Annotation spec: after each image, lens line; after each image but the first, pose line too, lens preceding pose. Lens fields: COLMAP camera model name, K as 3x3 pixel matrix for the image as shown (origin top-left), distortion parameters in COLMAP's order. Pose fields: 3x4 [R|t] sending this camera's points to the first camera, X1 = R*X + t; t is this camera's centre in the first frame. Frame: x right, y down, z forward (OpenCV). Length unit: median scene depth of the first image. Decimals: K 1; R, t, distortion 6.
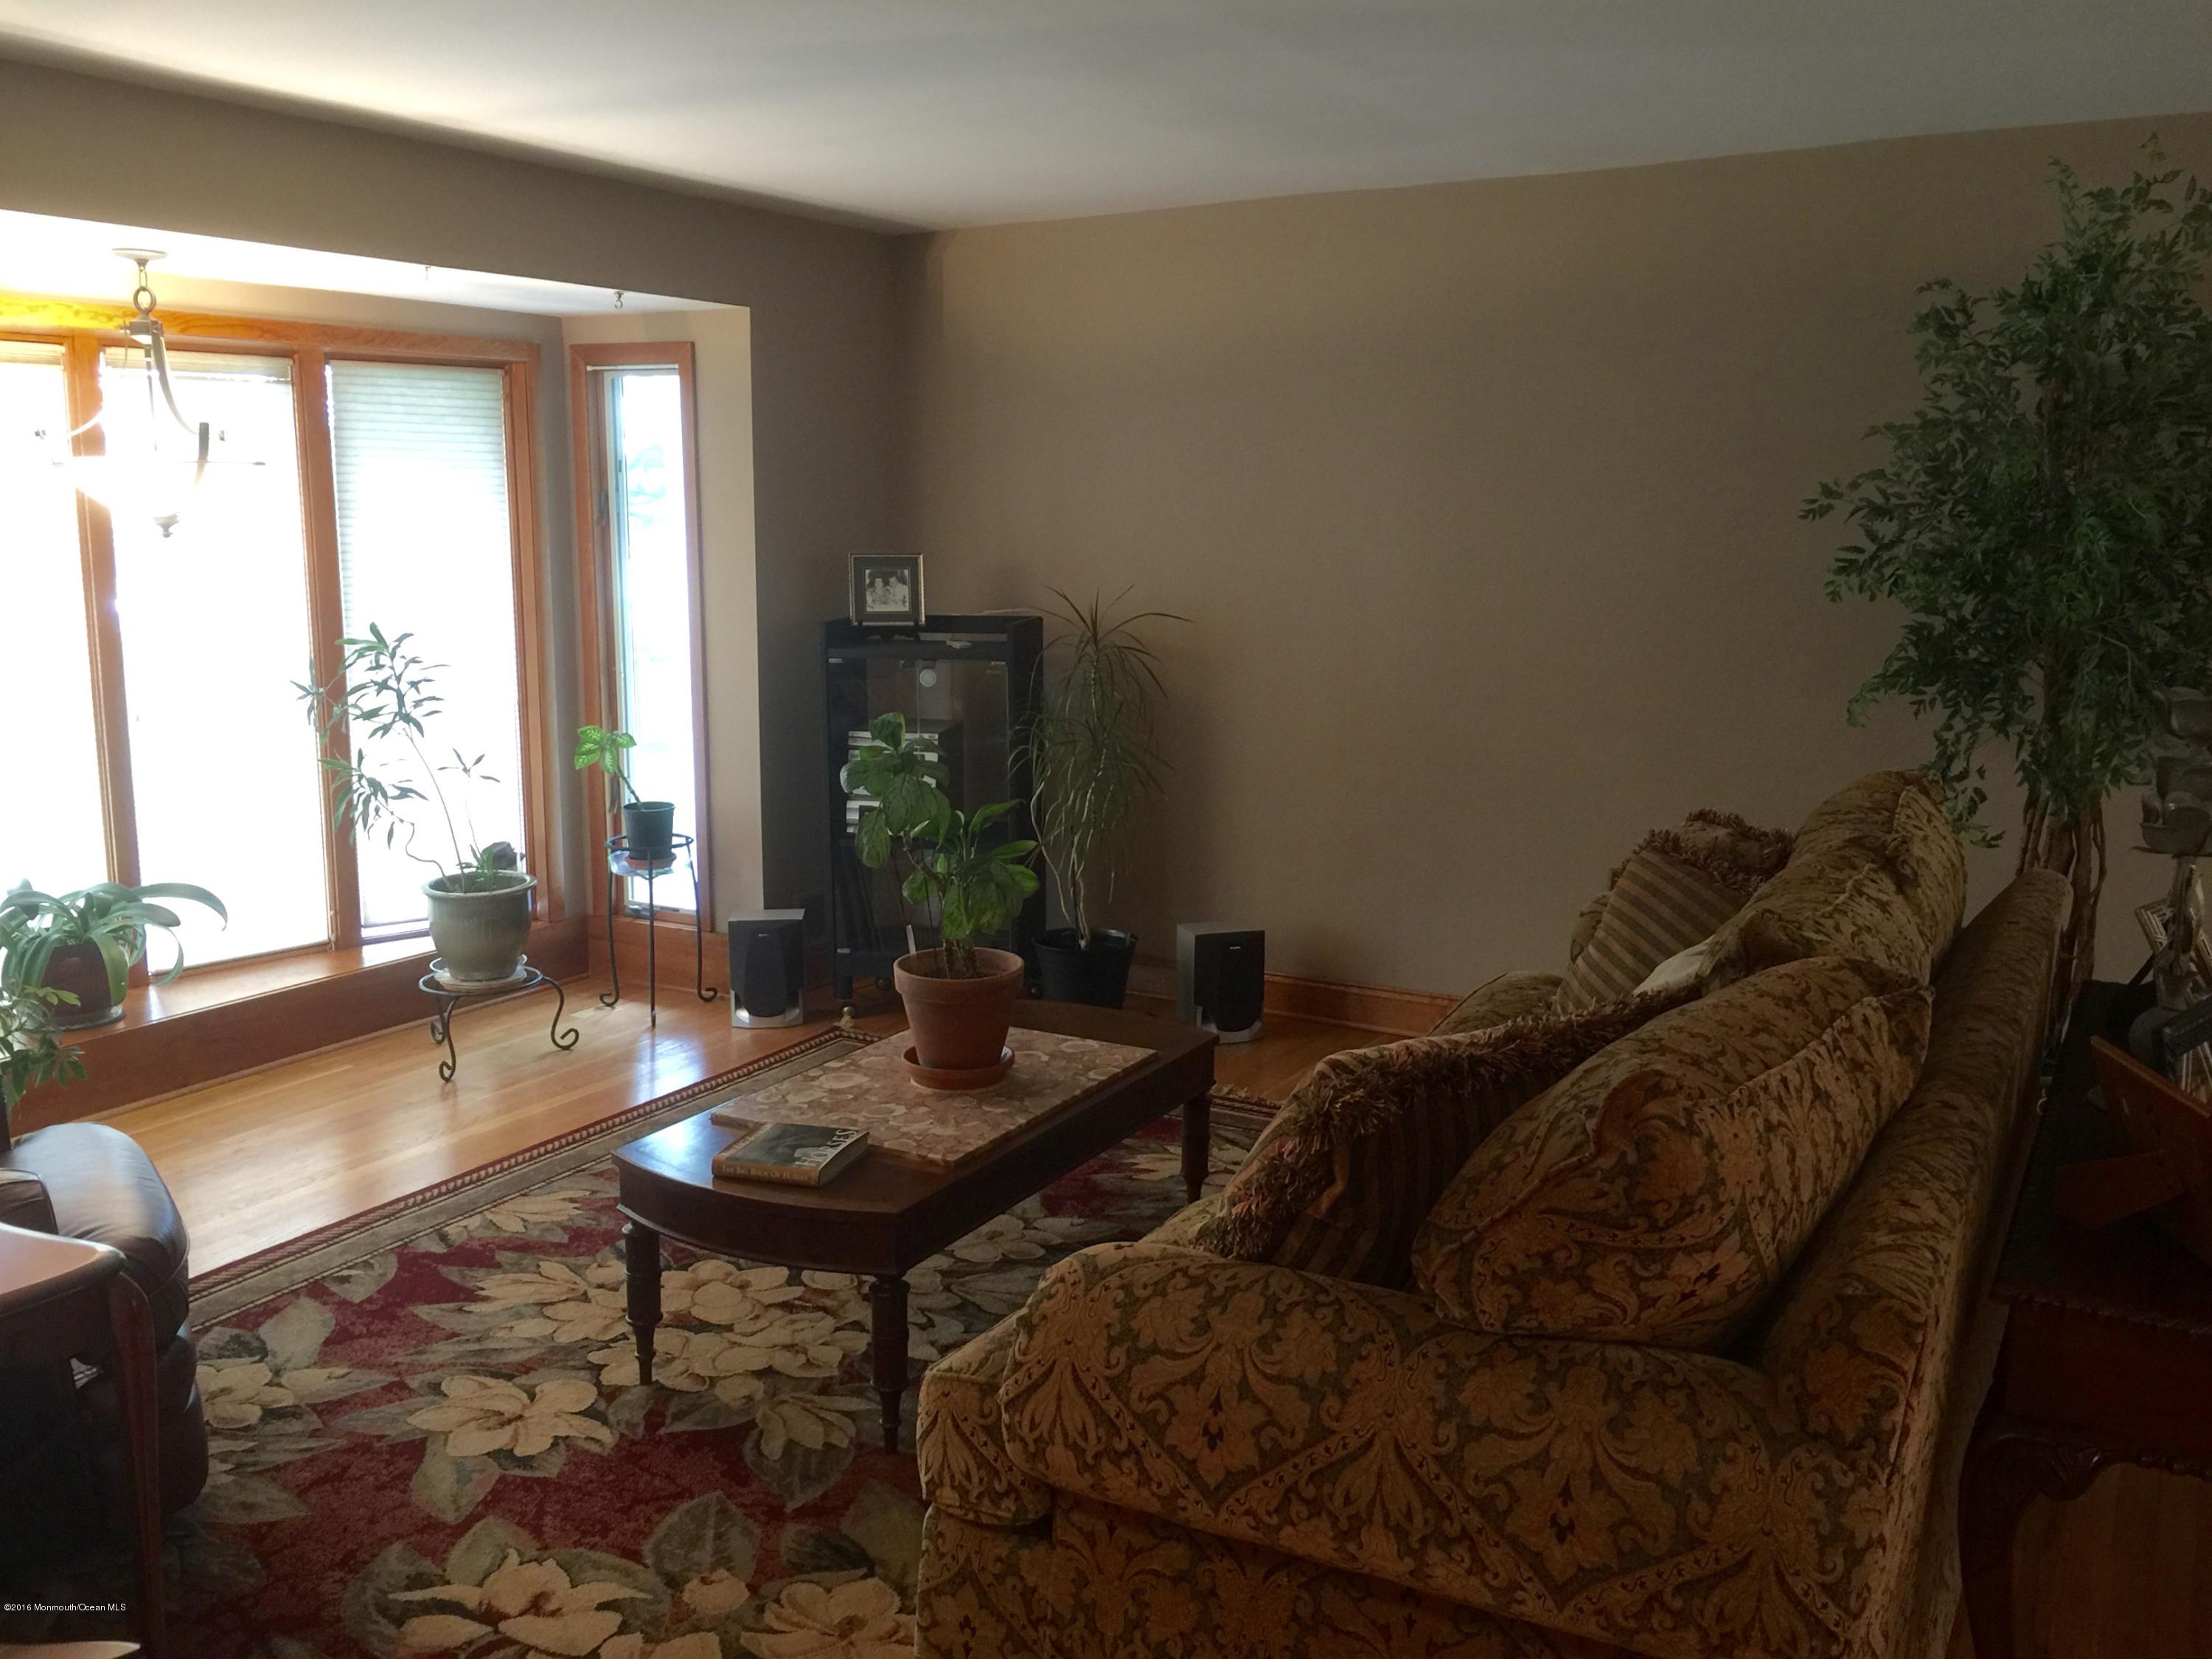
lens RADIAL K [[1948.0, 0, 1105.6], [0, 1948.0, 826.1], [0, 0, 1]] dist [0.070416, -0.103854]
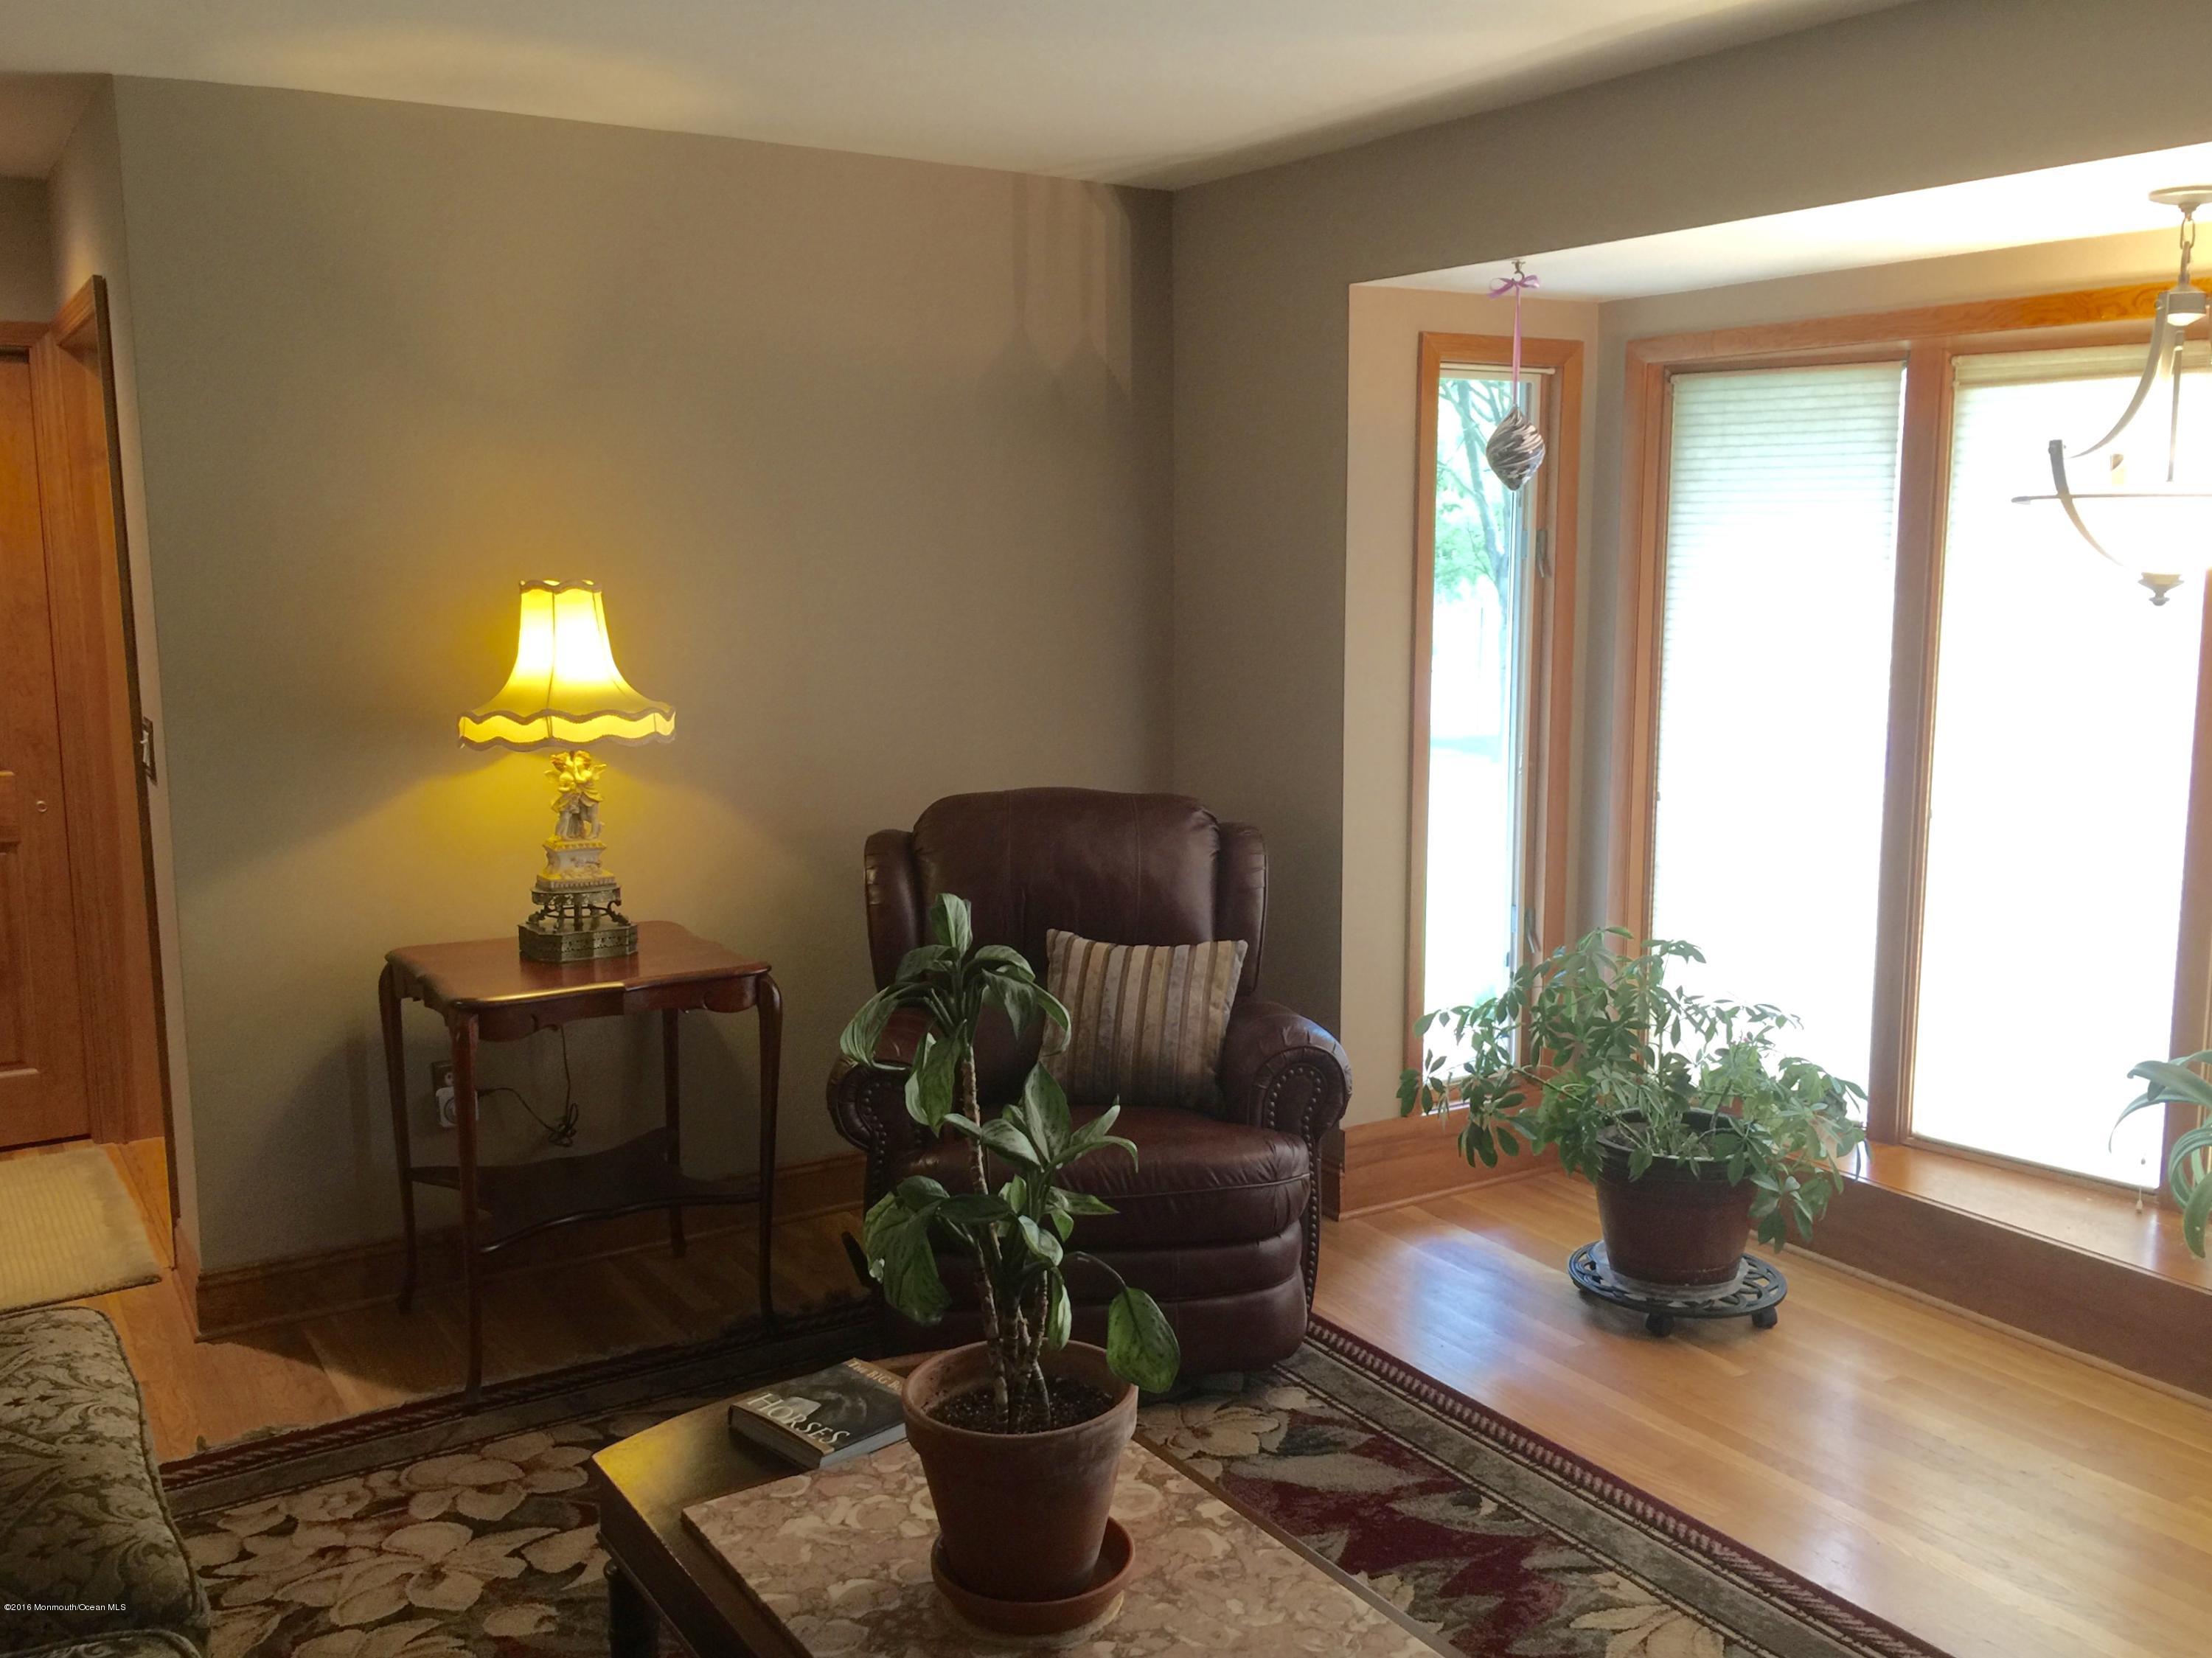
lens RADIAL K [[1947.9, 0, 1109.9], [0, 1947.9, 827.8], [0, 0, 1]] dist [0.070416, -0.103854]
pose [[-0.465188, 0.129800, -0.875644, 0.339492], [-0.153220, 0.962454, 0.224066, -0.187881], [0.871851, 0.238399, -0.427834, 1.100175]]
